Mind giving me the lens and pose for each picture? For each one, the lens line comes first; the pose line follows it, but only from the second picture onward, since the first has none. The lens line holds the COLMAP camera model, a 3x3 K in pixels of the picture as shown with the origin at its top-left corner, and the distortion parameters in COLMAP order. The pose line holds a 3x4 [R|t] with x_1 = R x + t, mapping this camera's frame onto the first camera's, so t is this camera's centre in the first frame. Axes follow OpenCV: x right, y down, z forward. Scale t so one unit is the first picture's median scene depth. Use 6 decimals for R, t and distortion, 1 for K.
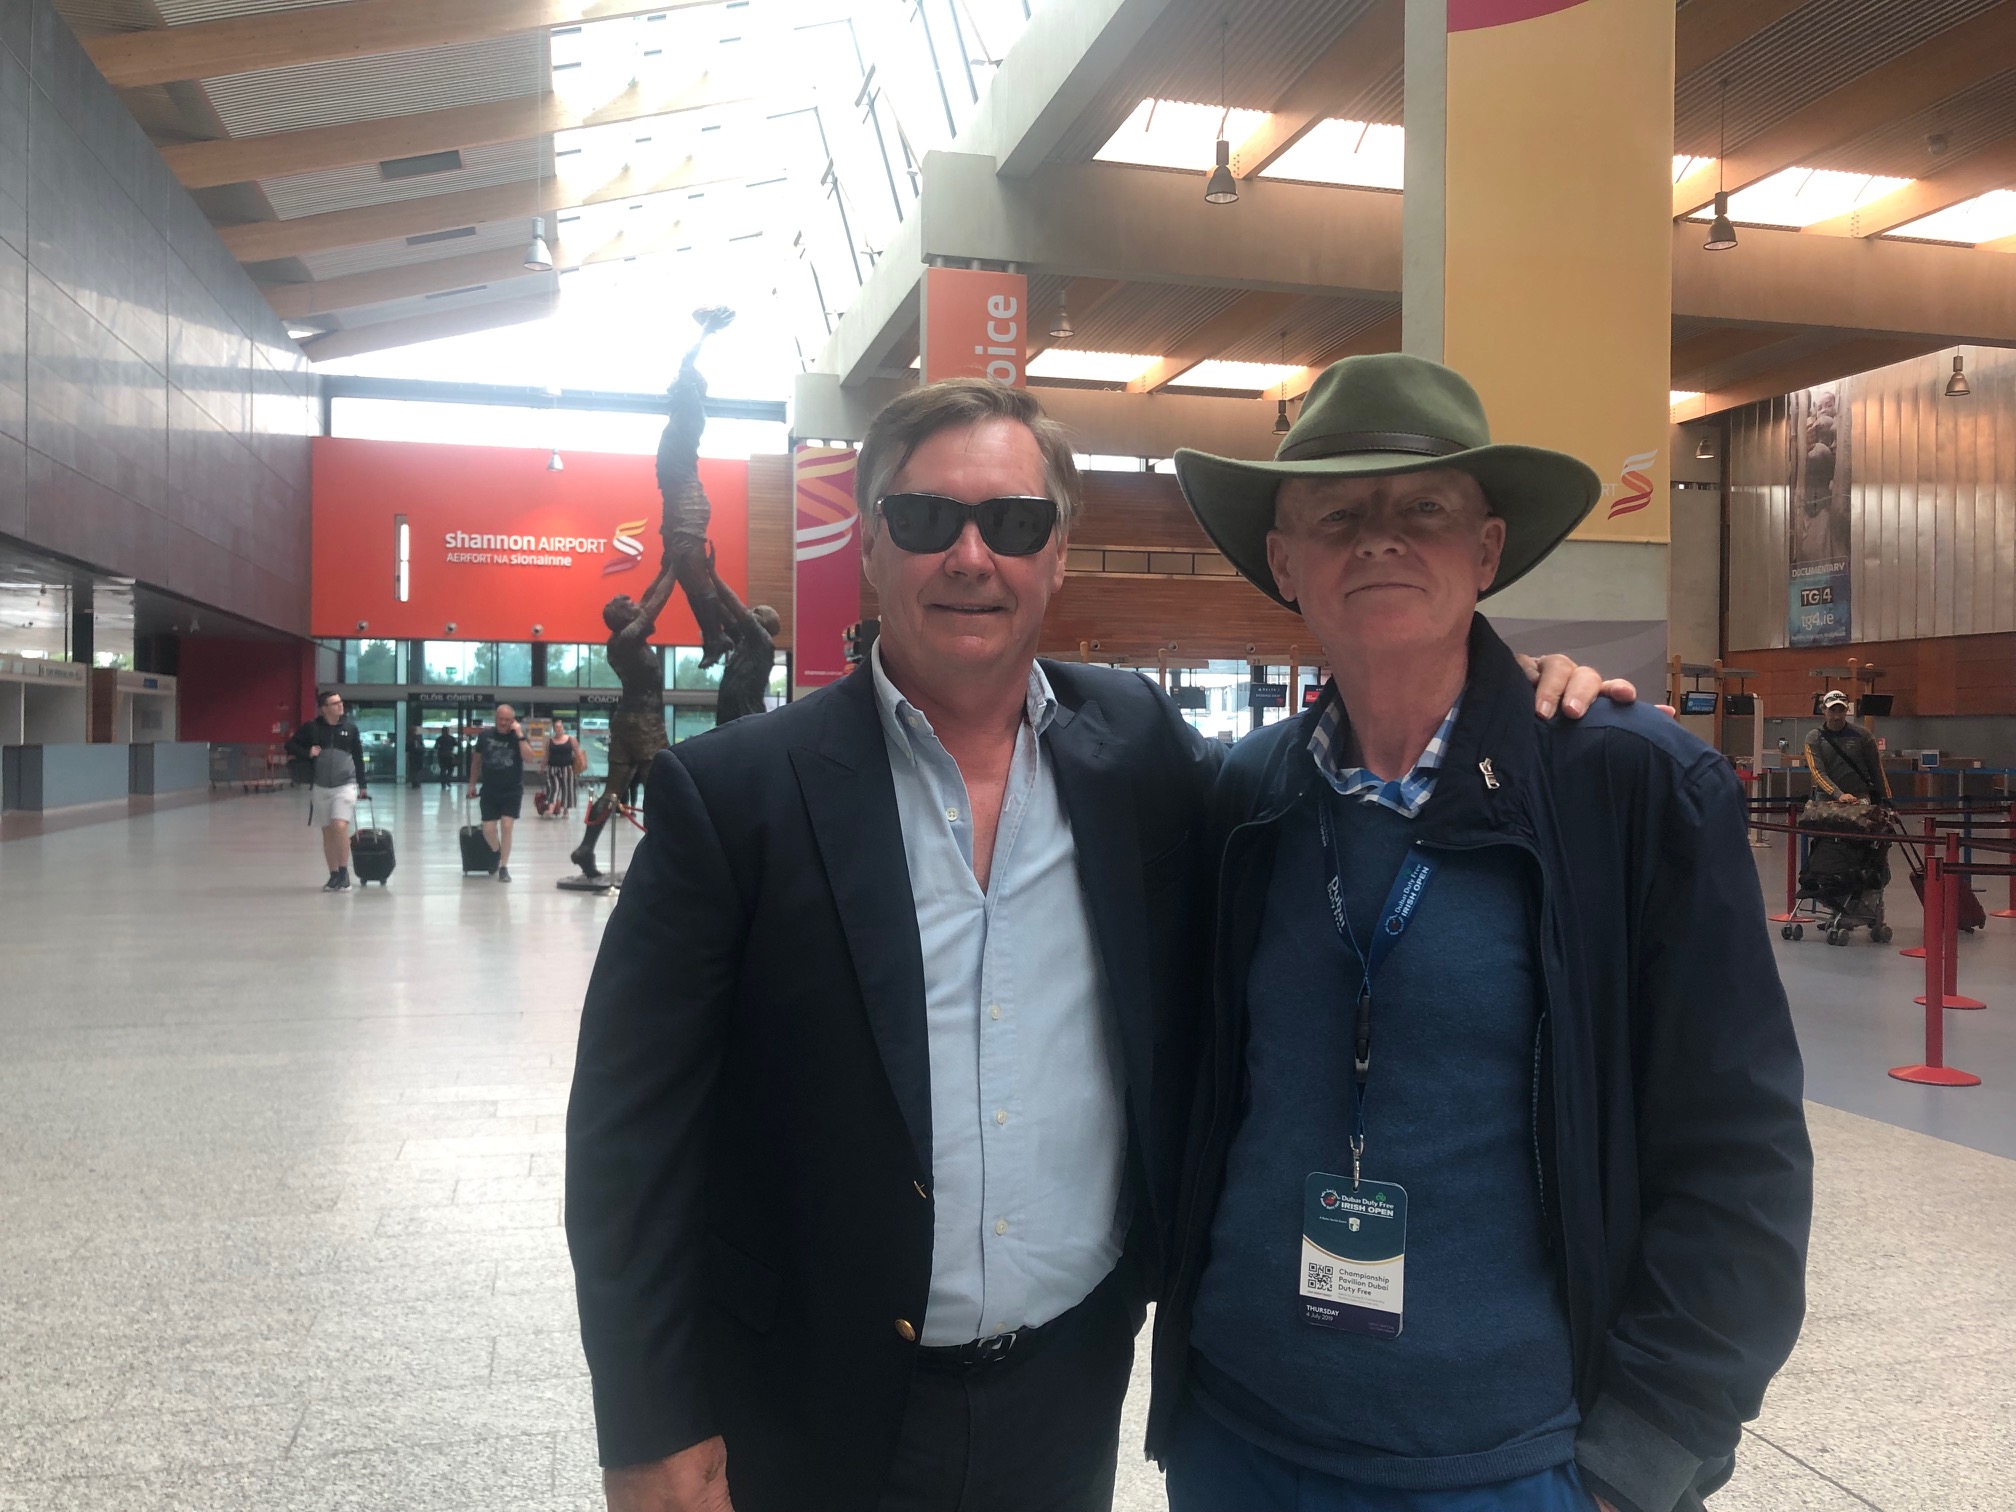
lens RADIAL K [[1658.2, 0, 1004.9], [0, 1658.2, 751.5], [0, 0, 1]] dist [0.017069, -0.011932]
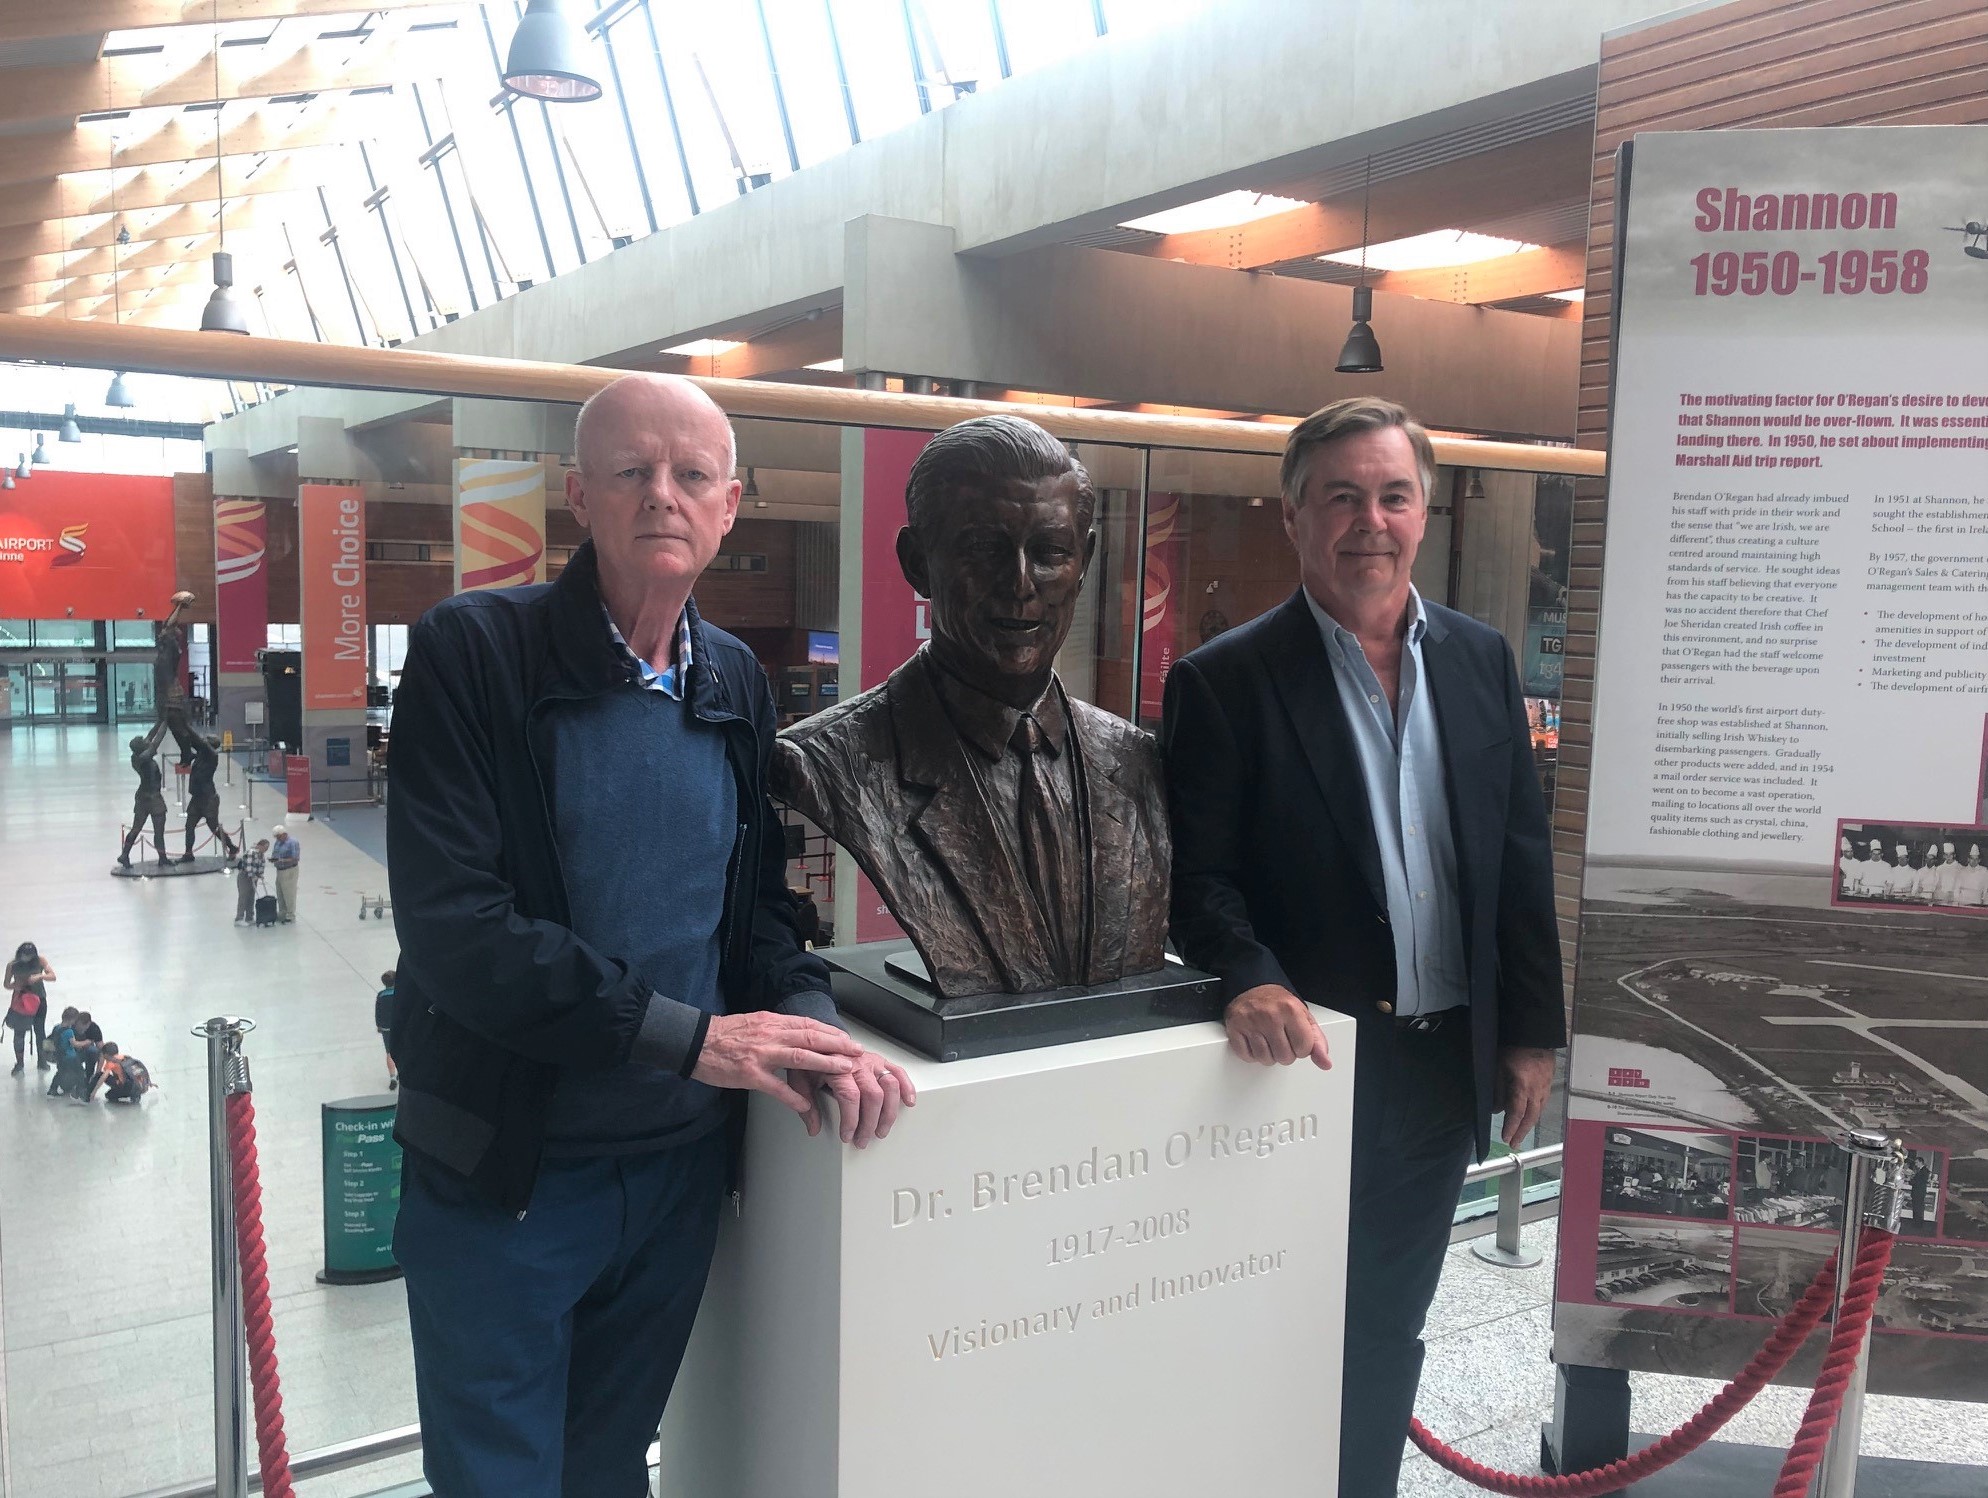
lens RADIAL K [[1635.2, 0, 984.8], [0, 1635.2, 749.1], [0, 0, 1]] dist [0.017069, -0.011932]
pose [[0.950440, -0.014945, 0.310547, 0.049897], [-0.016359, 0.995057, 0.097953, -0.103420], [-0.310476, -0.098179, 0.945498, -0.453239]]
